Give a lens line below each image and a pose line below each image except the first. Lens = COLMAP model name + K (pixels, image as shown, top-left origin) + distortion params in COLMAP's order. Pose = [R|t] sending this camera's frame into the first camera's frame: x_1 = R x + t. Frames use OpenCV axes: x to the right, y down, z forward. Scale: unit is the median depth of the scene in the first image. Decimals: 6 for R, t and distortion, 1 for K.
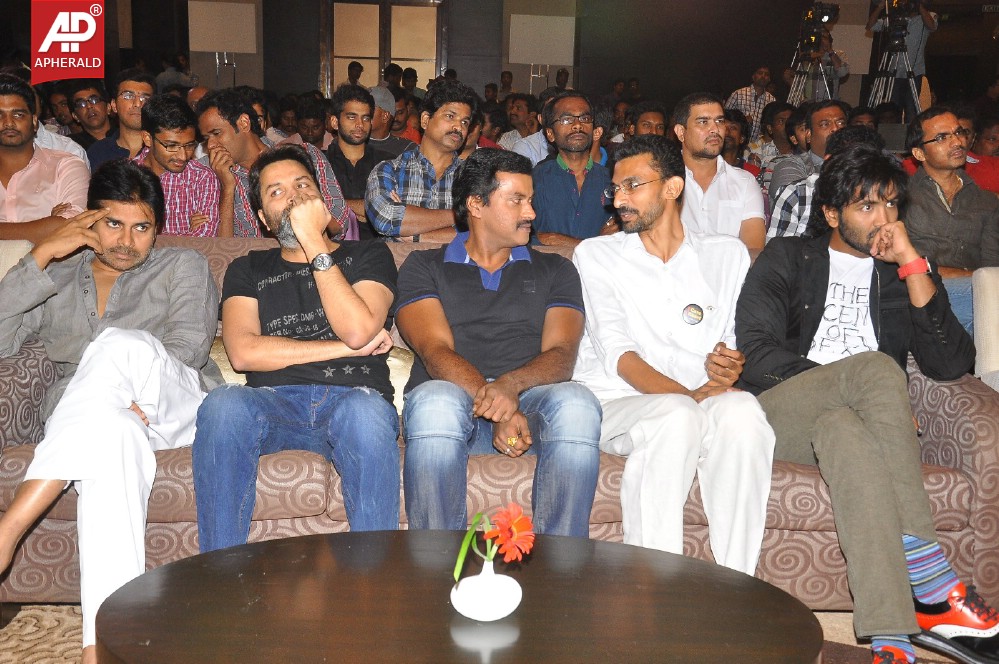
lens RADIAL K [[1201.1, 0, 499.5], [0, 1201.1, 332.0], [0, 0, 1]] dist [0.158825, 0.017505]
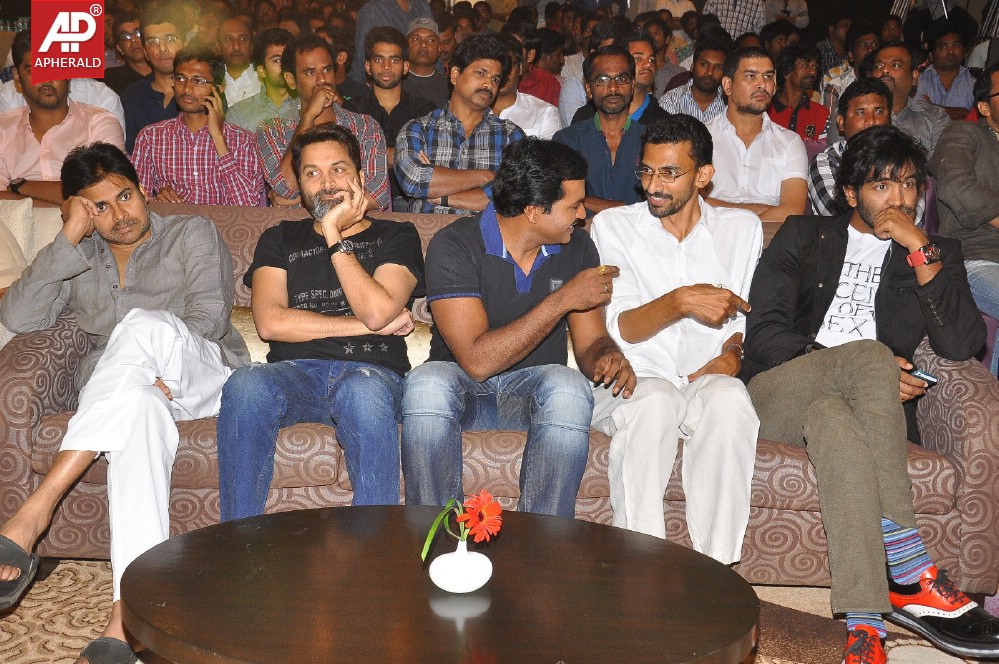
lens RADIAL K [[1388.5, 0, 499.5], [0, 1388.5, 332.0], [0, 0, 1]] dist [0.253784, -0.037512]
pose [[0.997026, 0.015548, -0.075480, 0.090412], [-0.010149, 0.997397, 0.071389, -0.072347], [0.076393, -0.070410, 0.994589, -0.204499]]
